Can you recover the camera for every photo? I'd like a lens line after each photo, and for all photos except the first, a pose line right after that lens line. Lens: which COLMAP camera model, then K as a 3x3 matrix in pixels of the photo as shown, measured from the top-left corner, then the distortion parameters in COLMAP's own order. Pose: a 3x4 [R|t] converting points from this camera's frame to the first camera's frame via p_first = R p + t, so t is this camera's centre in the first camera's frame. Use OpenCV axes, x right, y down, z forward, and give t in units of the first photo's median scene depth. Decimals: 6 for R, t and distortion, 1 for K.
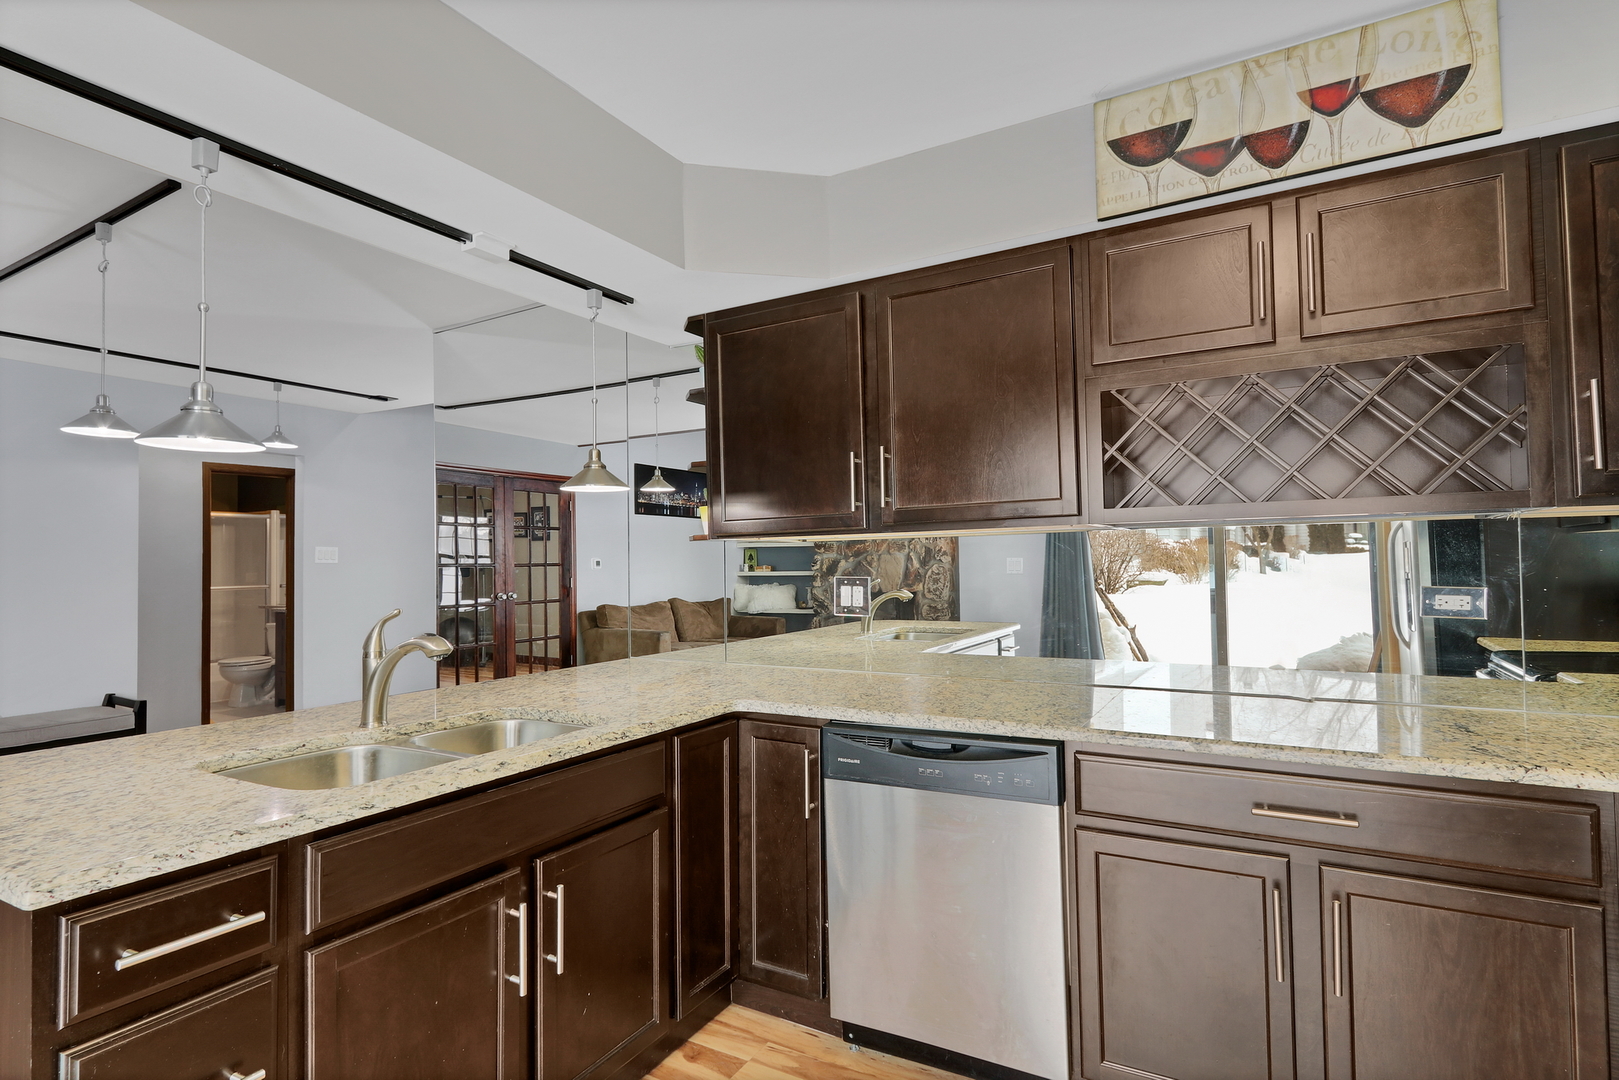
lens RADIAL K [[830.8, 0, 800.3], [0, 830.8, 538.4], [0, 0, 1]] dist [-0.004866, 0.000705]
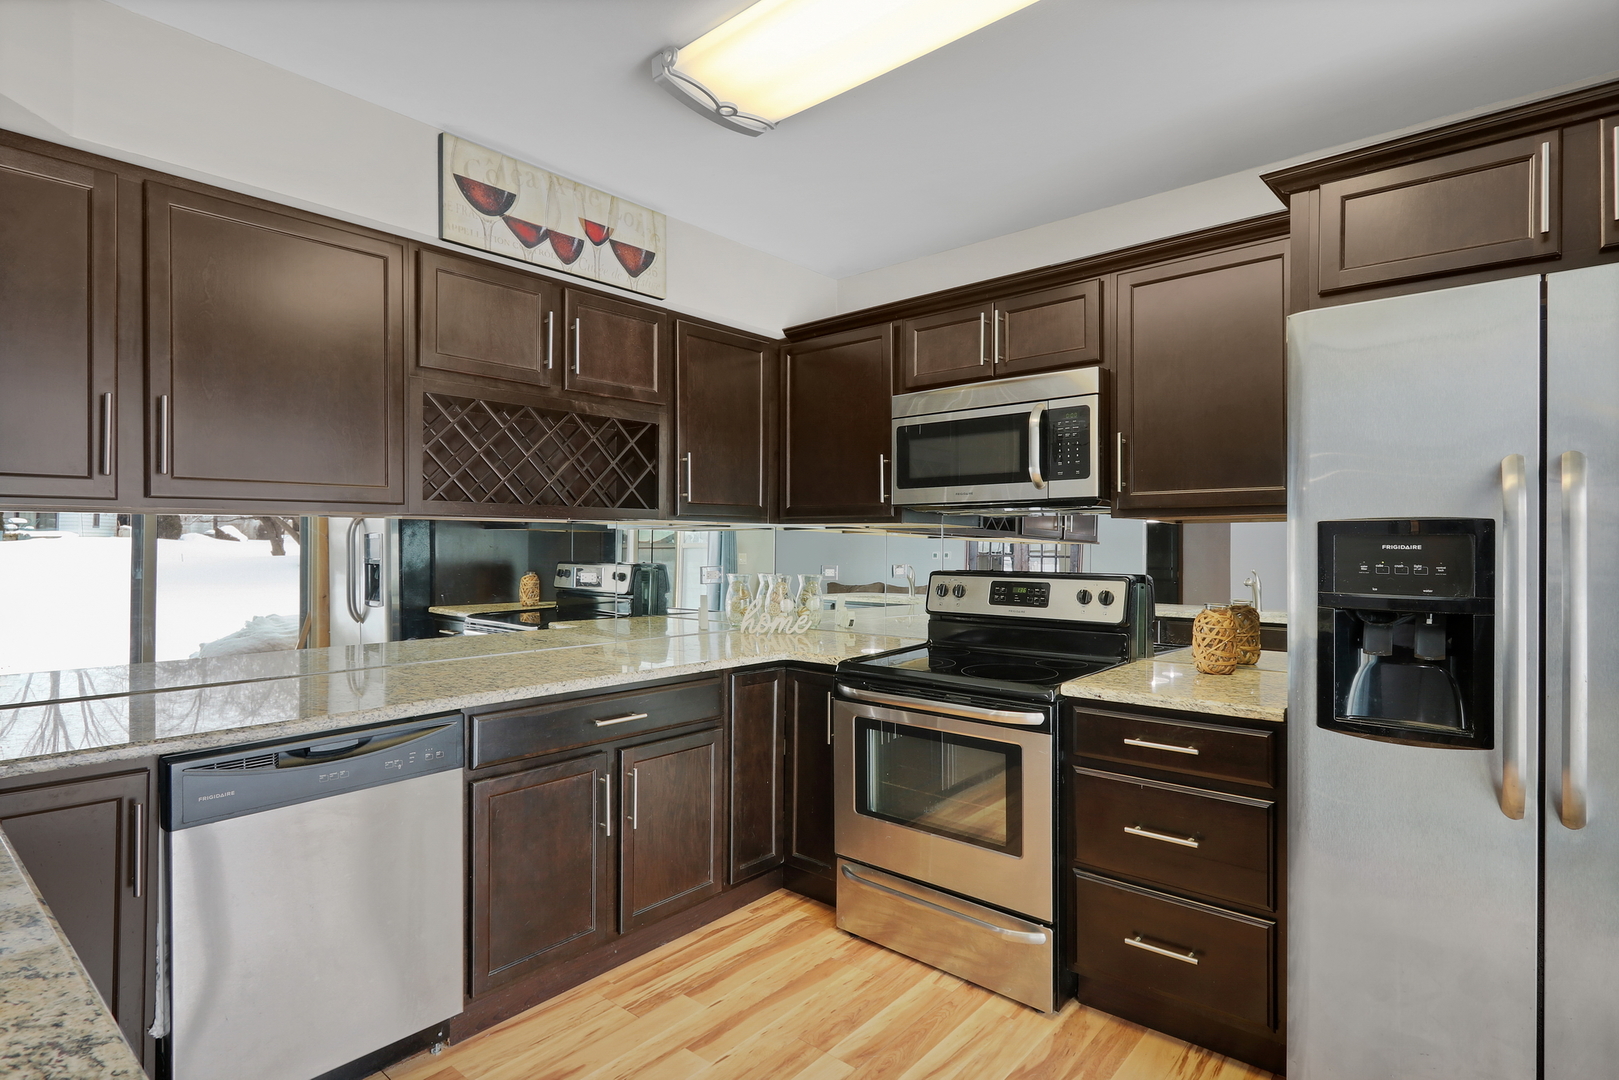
lens RADIAL K [[830.8, 0, 774.0], [0, 830.8, 536.9], [0, 0, 1]] dist [-0.004866, 0.000705]
pose [[0.196166, 0.024156, 0.980273, -0.658579], [-0.034989, 0.999232, -0.017621, 0.017200], [-0.979946, -0.030842, 0.196860, 0.354445]]
